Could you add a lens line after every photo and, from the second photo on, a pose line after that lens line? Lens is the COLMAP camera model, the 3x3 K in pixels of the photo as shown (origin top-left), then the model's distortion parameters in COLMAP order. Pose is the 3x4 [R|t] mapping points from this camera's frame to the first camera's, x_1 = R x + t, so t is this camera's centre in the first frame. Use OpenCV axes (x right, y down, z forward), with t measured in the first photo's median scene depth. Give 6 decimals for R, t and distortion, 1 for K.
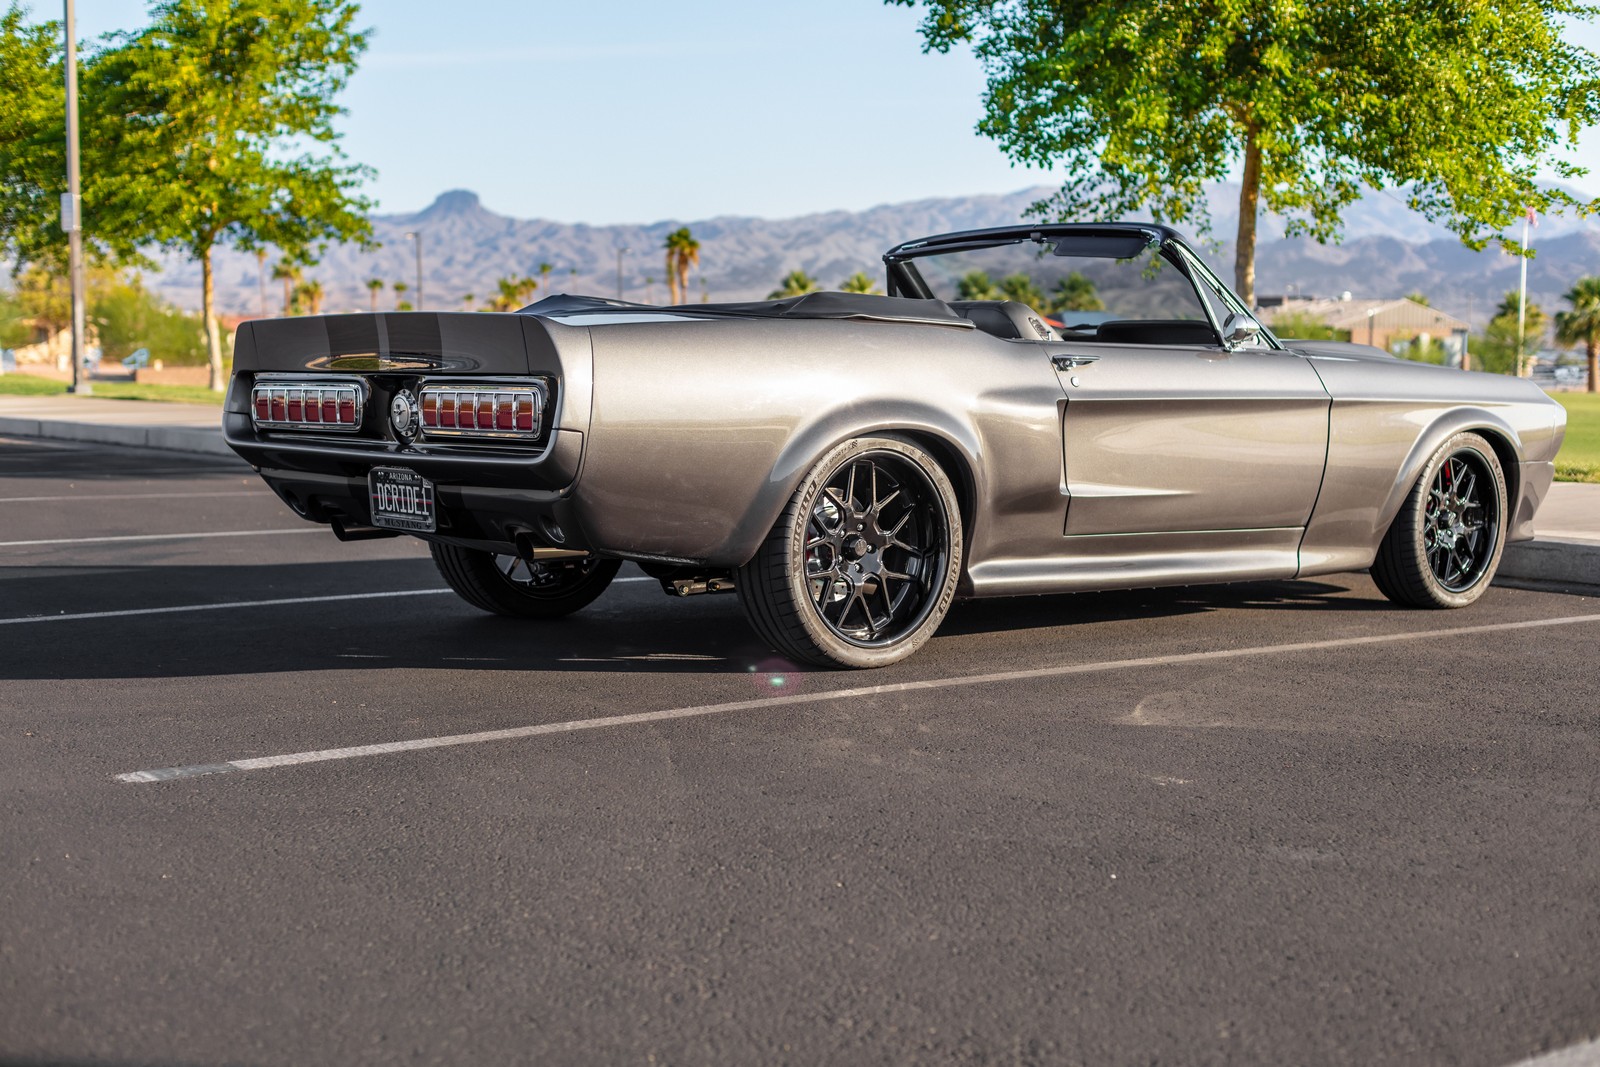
lens RADIAL K [[2311.7, 0, 797.4], [0, 2311.7, 536.8], [0, 0, 1]] dist [-0.000401, 0.000000]
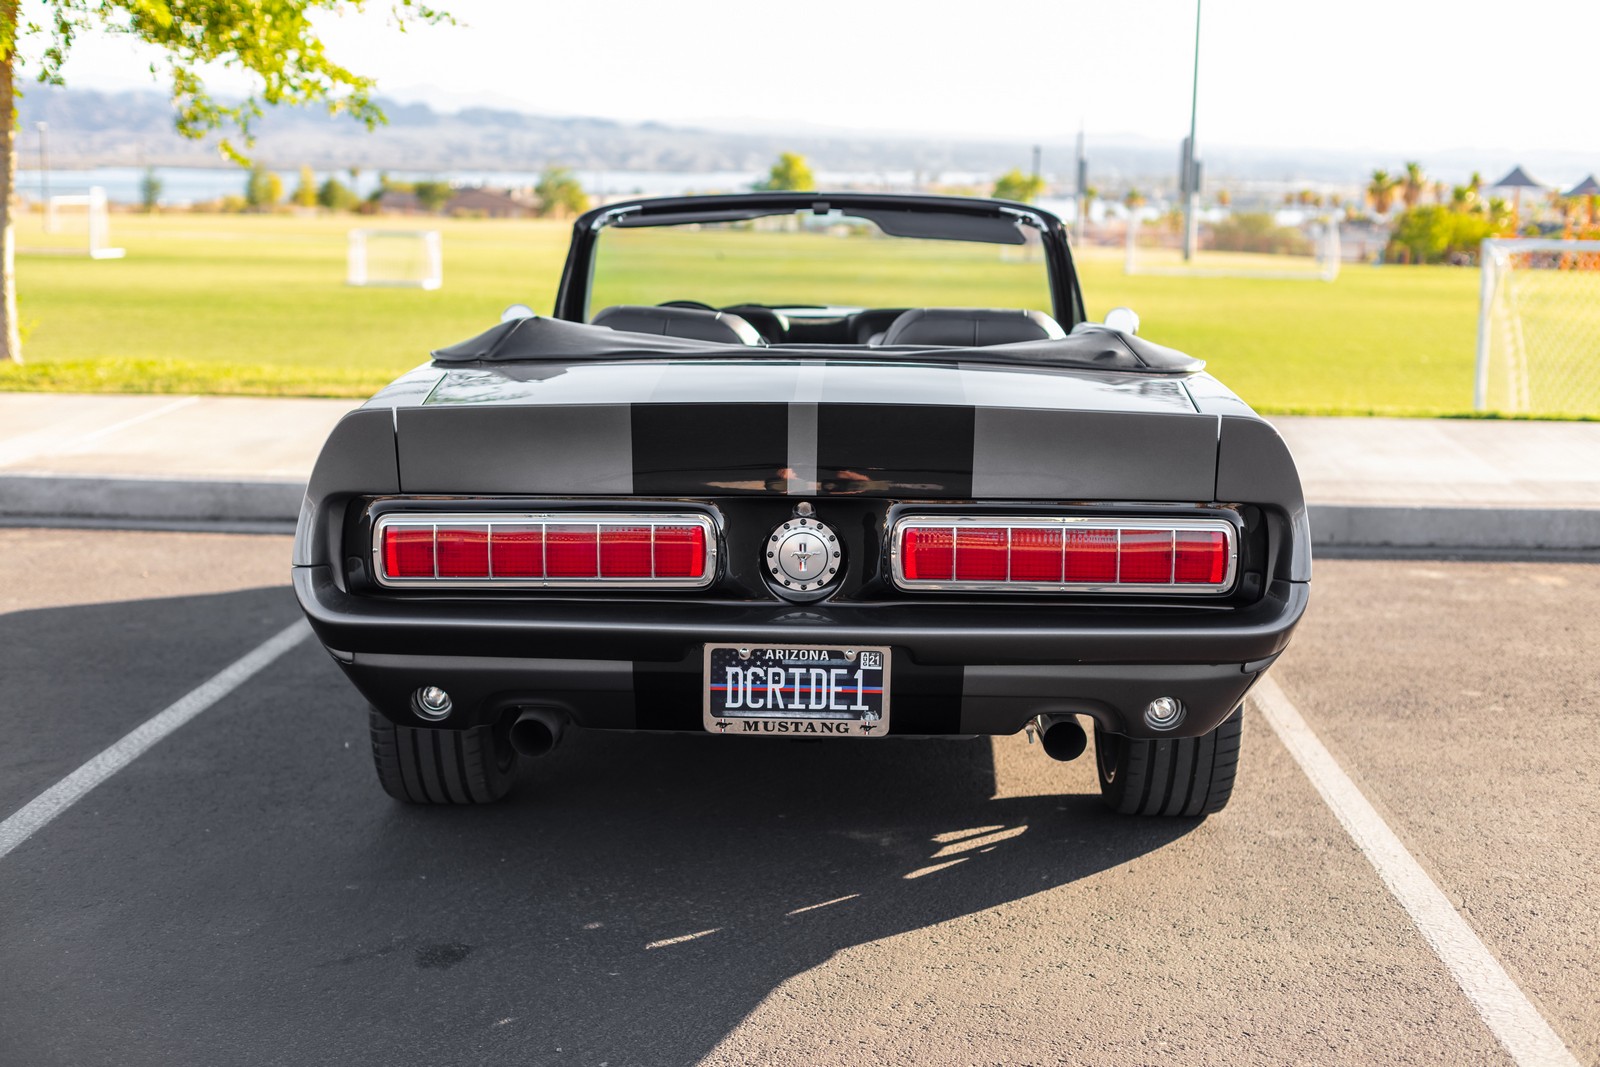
lens RADIAL K [[2311.7, 0, 802.1], [0, 2311.7, 540.8], [0, 0, 1]] dist [-0.000401, 0.000000]
pose [[0.669041, -0.110272, 0.734999, -0.621427], [0.049444, 0.993345, 0.104025, -0.120713], [-0.741579, -0.033255, 0.670041, 0.562799]]
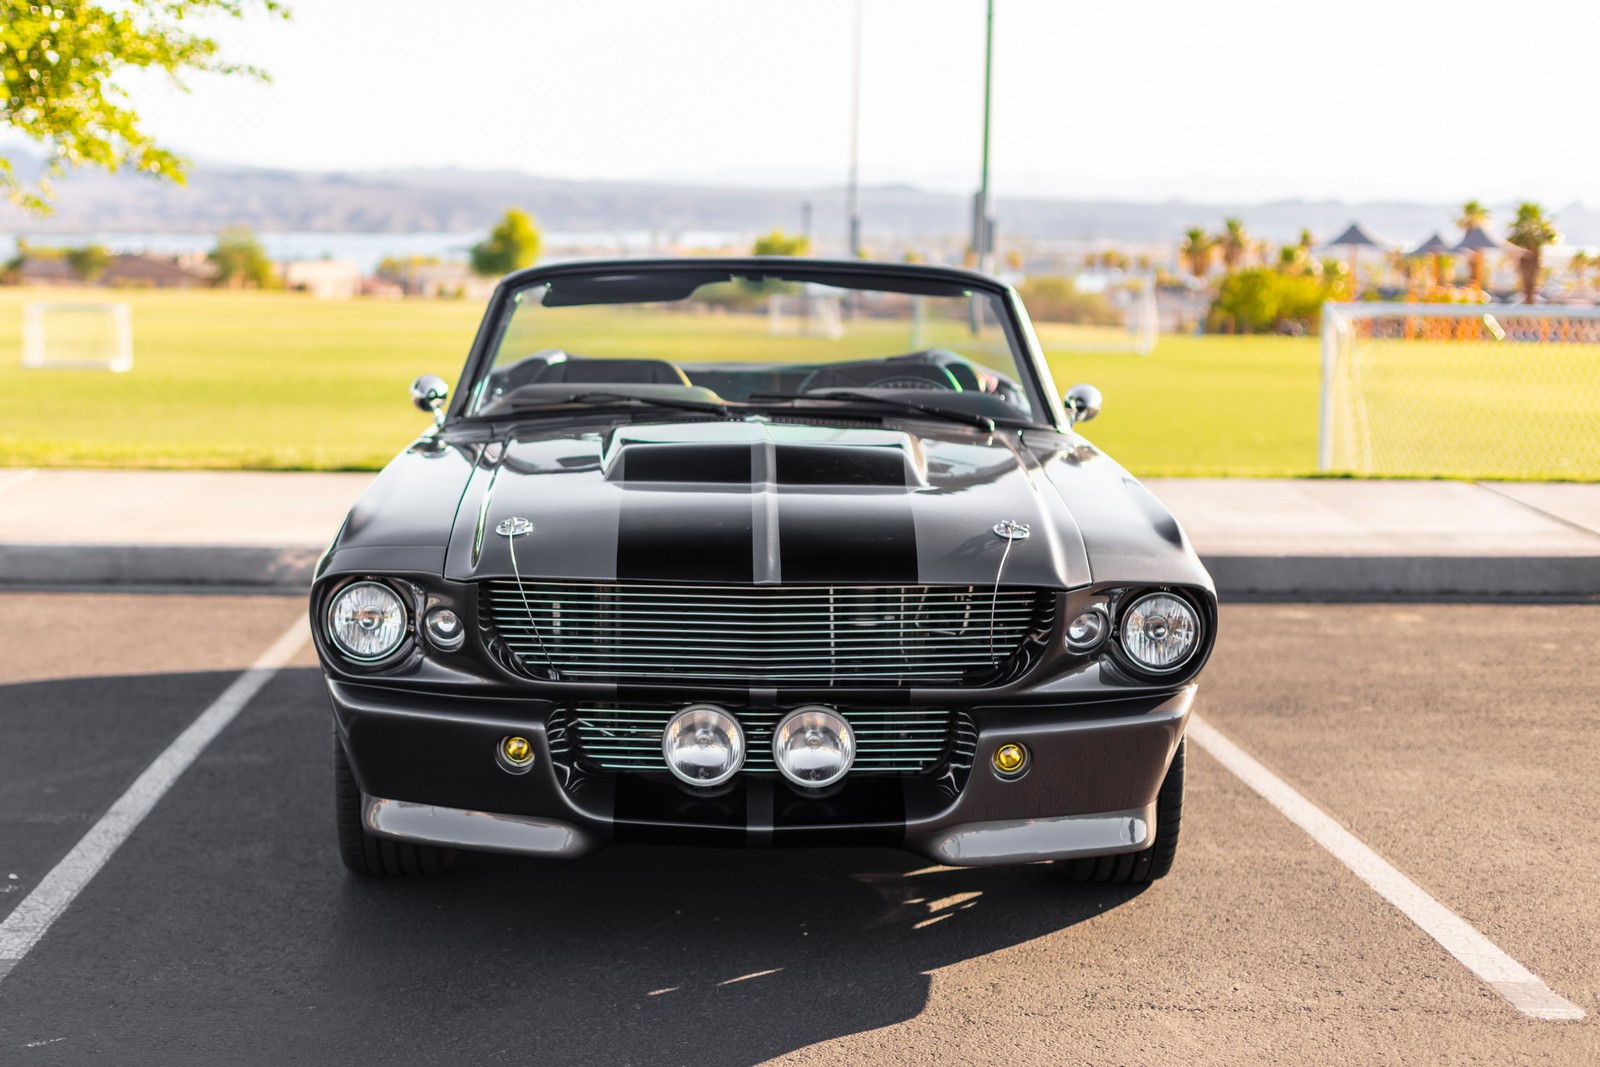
lens RADIAL K [[2757.3, 0, 669.6], [0, 2757.3, 547.7], [0, 0, 1]] dist [0.007969, 0.000000]
pose [[0.626712, -0.085007, 0.774601, -0.924764], [0.057600, 0.996366, 0.062742, -0.112869], [-0.777119, 0.005296, 0.629331, 0.432070]]
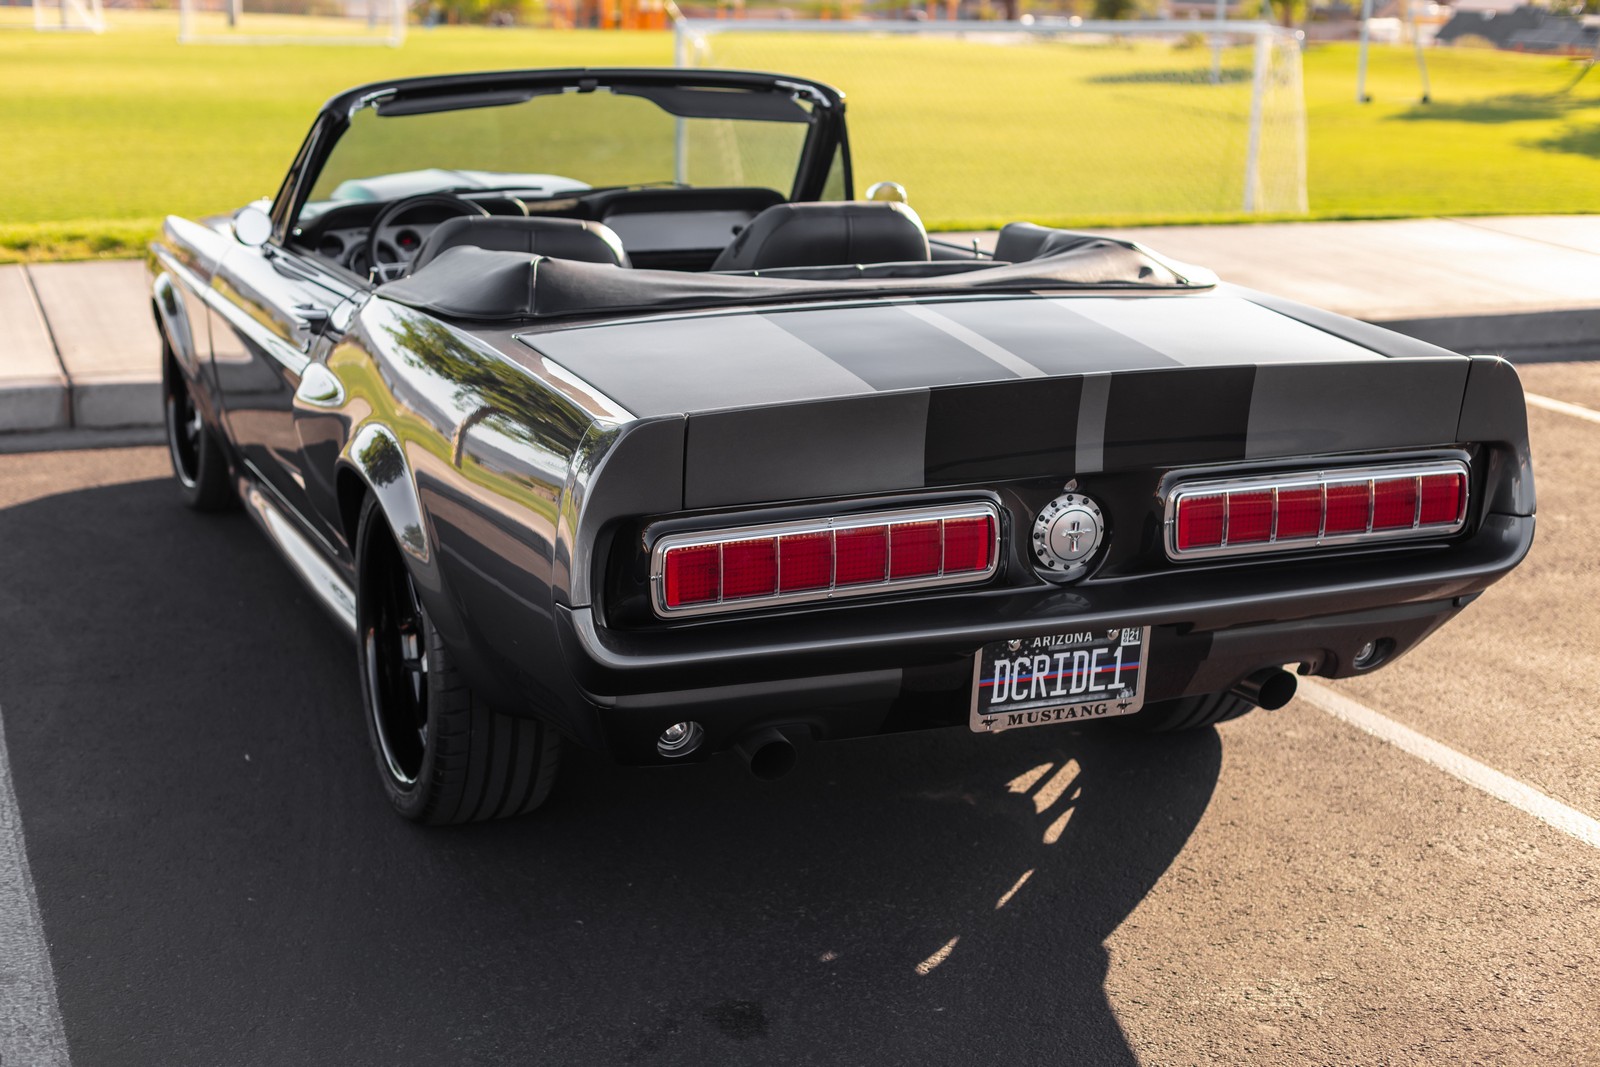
lens RADIAL K [[2395.2, 0, 808.7], [0, 2395.2, 527.8], [0, 0, 1]] dist [-0.017614, 0.000000]
pose [[0.310068, -0.225409, 0.923606, -0.737180], [0.063738, 0.974229, 0.216366, -0.186942], [-0.948575, -0.008219, 0.316445, 0.850316]]
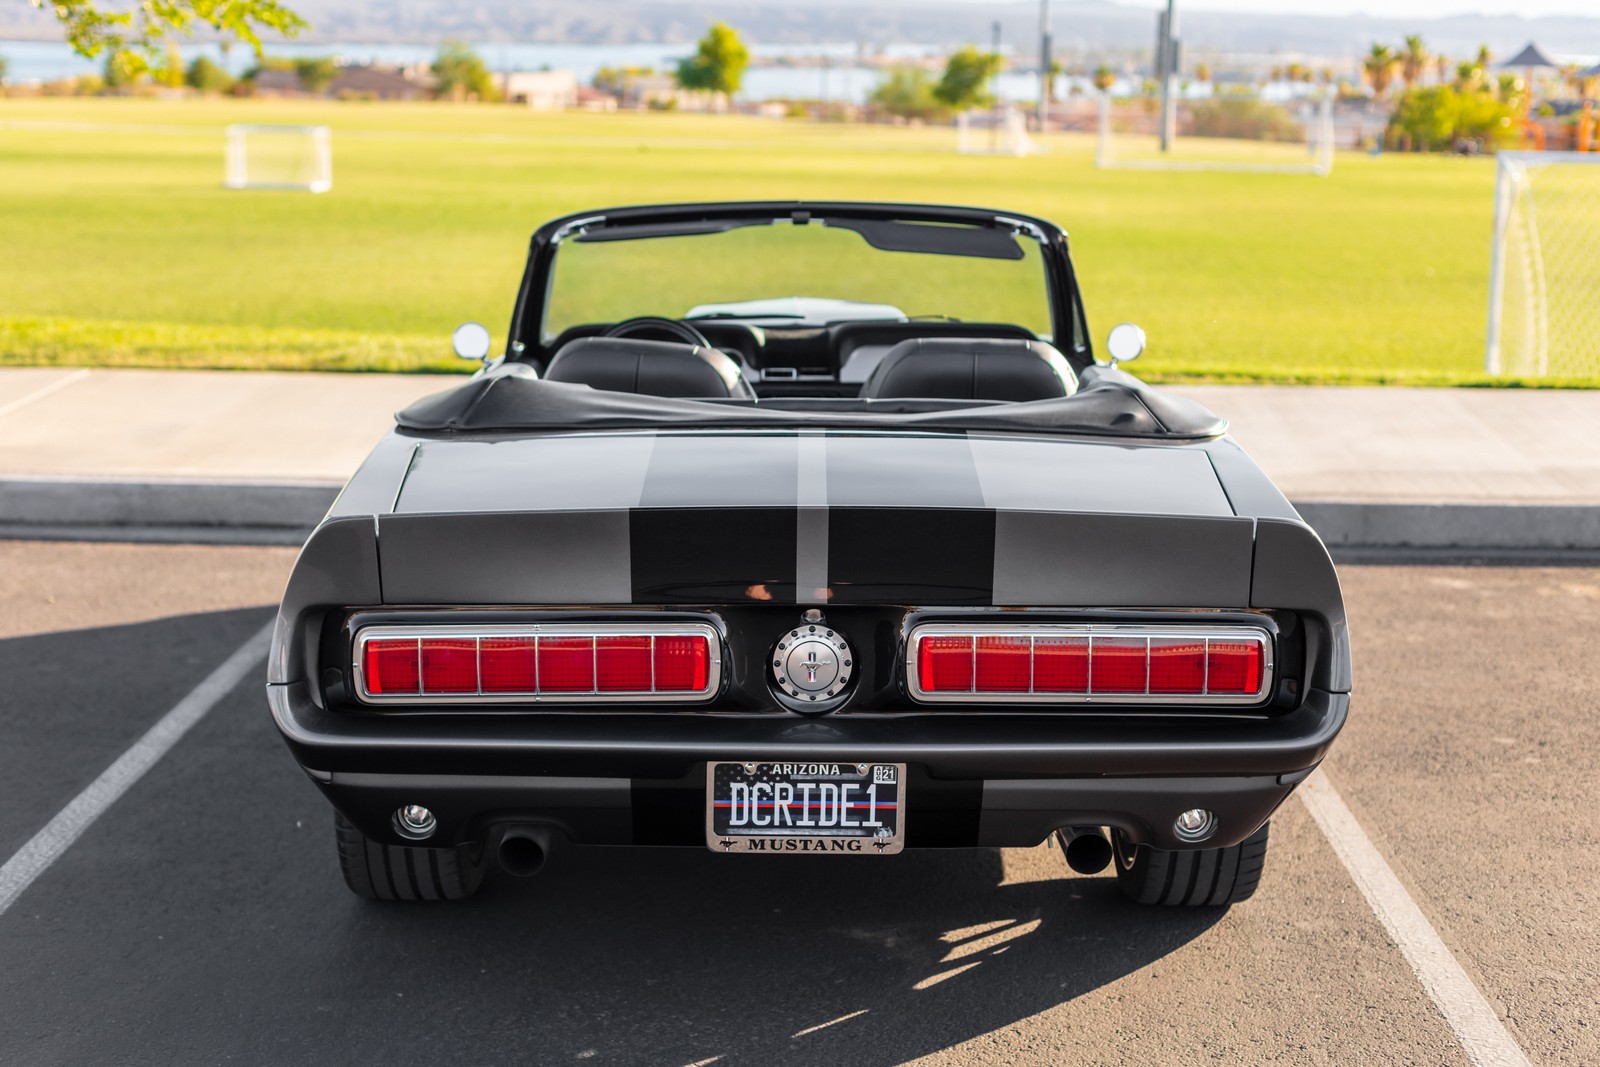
lens RADIAL K [[2587.3, 0, 801.9], [0, 2587.3, 523.7], [0, 0, 1]] dist [-0.000908, 0.000000]
pose [[0.648529, -0.133924, 0.749316, -0.650556], [0.053181, 0.989967, 0.130908, -0.172663], [-0.759330, -0.045049, 0.649144, 0.558963]]
